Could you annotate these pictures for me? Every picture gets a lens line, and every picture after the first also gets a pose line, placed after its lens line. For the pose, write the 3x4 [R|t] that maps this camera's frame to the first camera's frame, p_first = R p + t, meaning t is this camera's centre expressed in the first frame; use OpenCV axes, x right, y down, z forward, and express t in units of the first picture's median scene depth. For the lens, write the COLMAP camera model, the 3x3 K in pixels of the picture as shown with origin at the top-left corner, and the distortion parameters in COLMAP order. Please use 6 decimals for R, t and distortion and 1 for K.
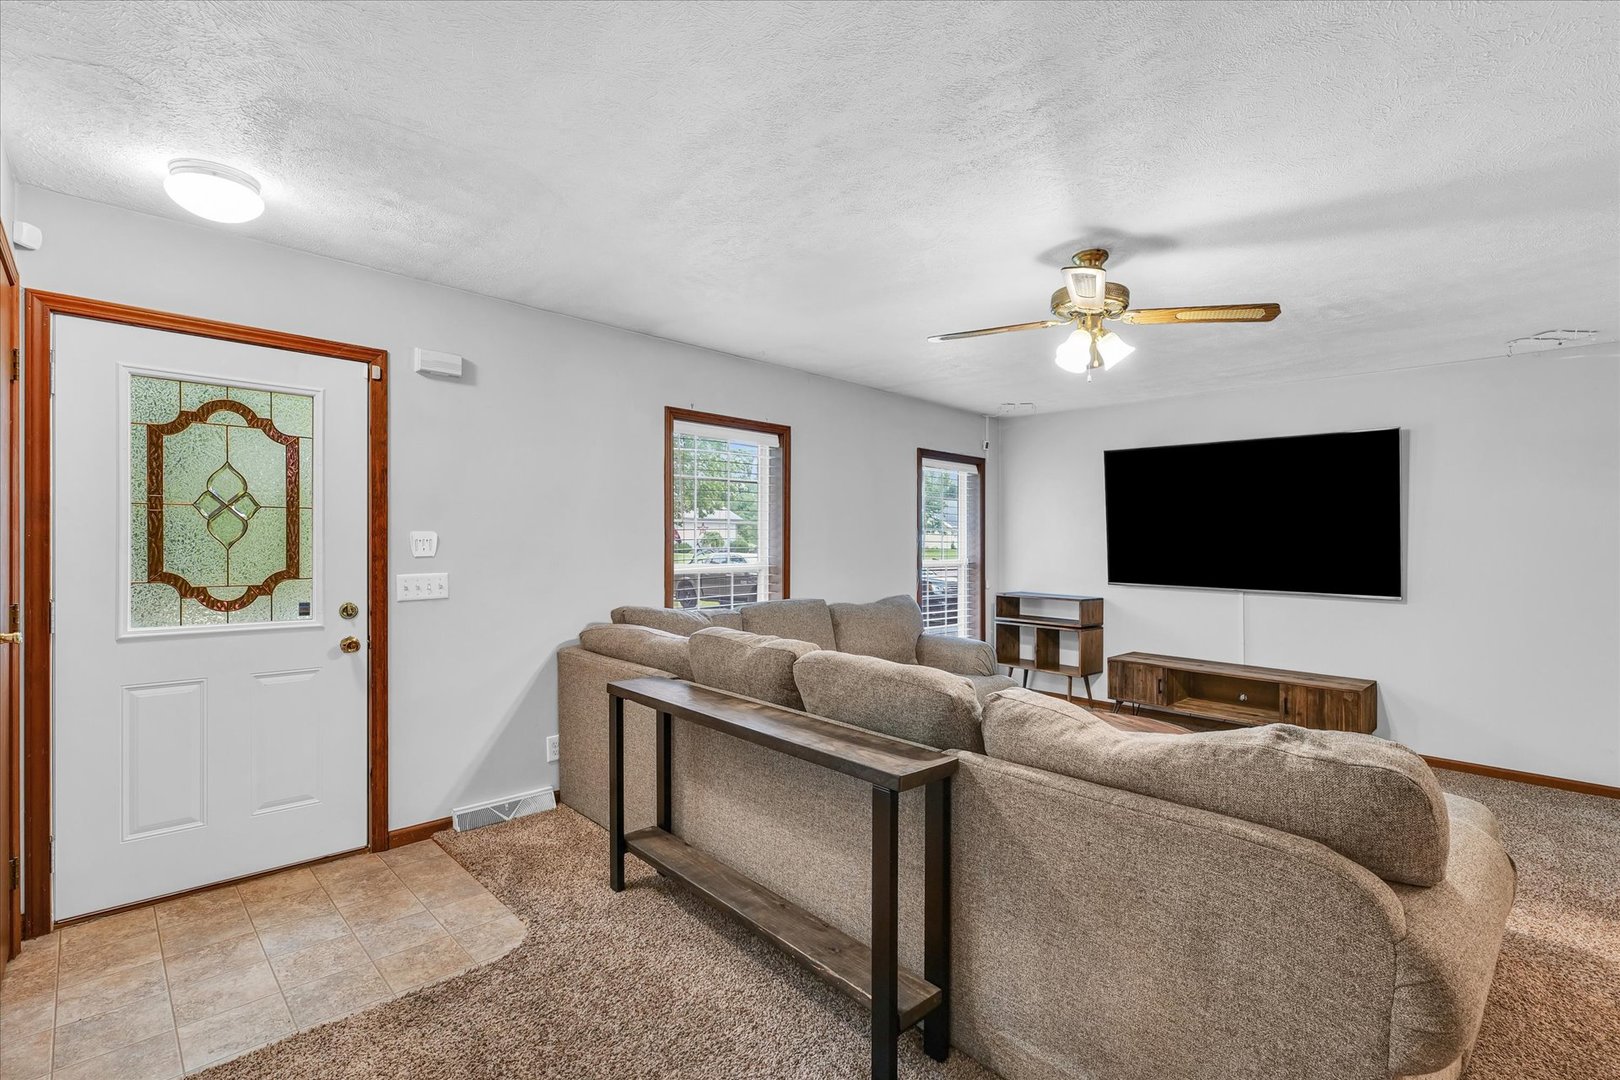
lens RADIAL K [[724.4, 0, 839.7], [0, 724.4, 566.7], [0, 0, 1]] dist [0.011634, -0.000086]
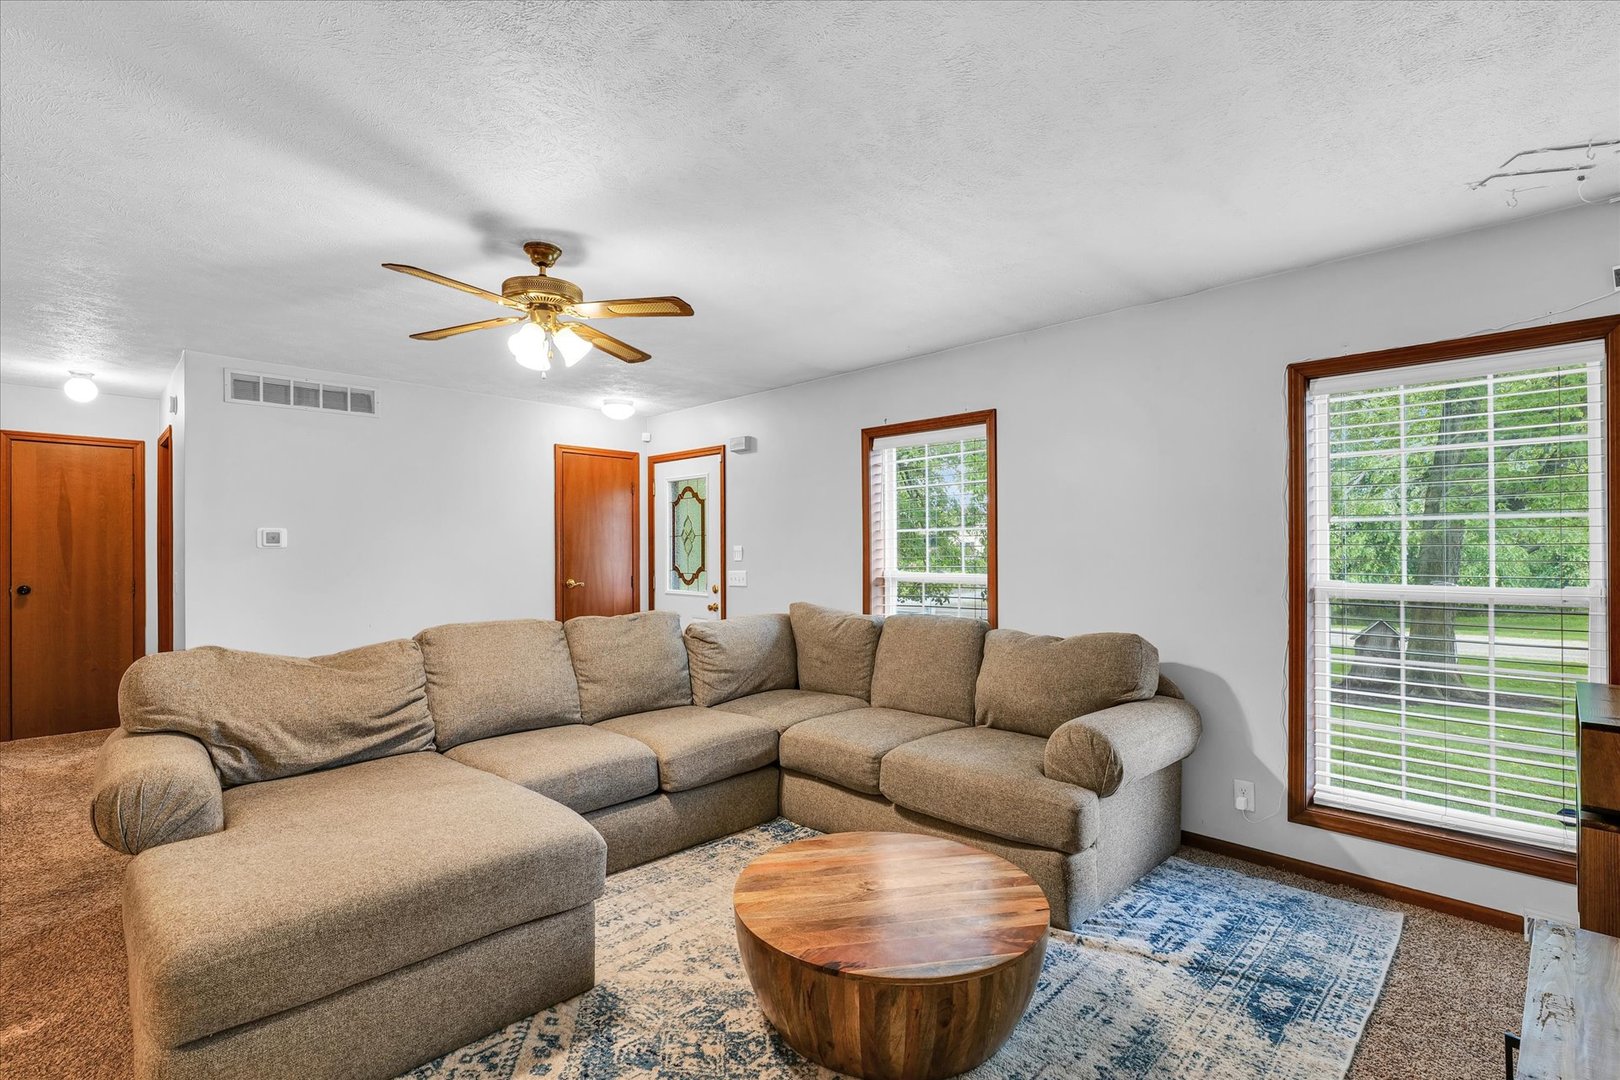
lens RADIAL K [[753.0, 0, 813.8], [0, 753.0, 544.6], [0, 0, 1]] dist [-0.000764, 0.001981]
pose [[-0.021828, -0.018631, -0.999588, 1.313949], [-0.033382, 0.999282, -0.017896, -0.029436], [0.999204, 0.032977, -0.022435, 1.375023]]
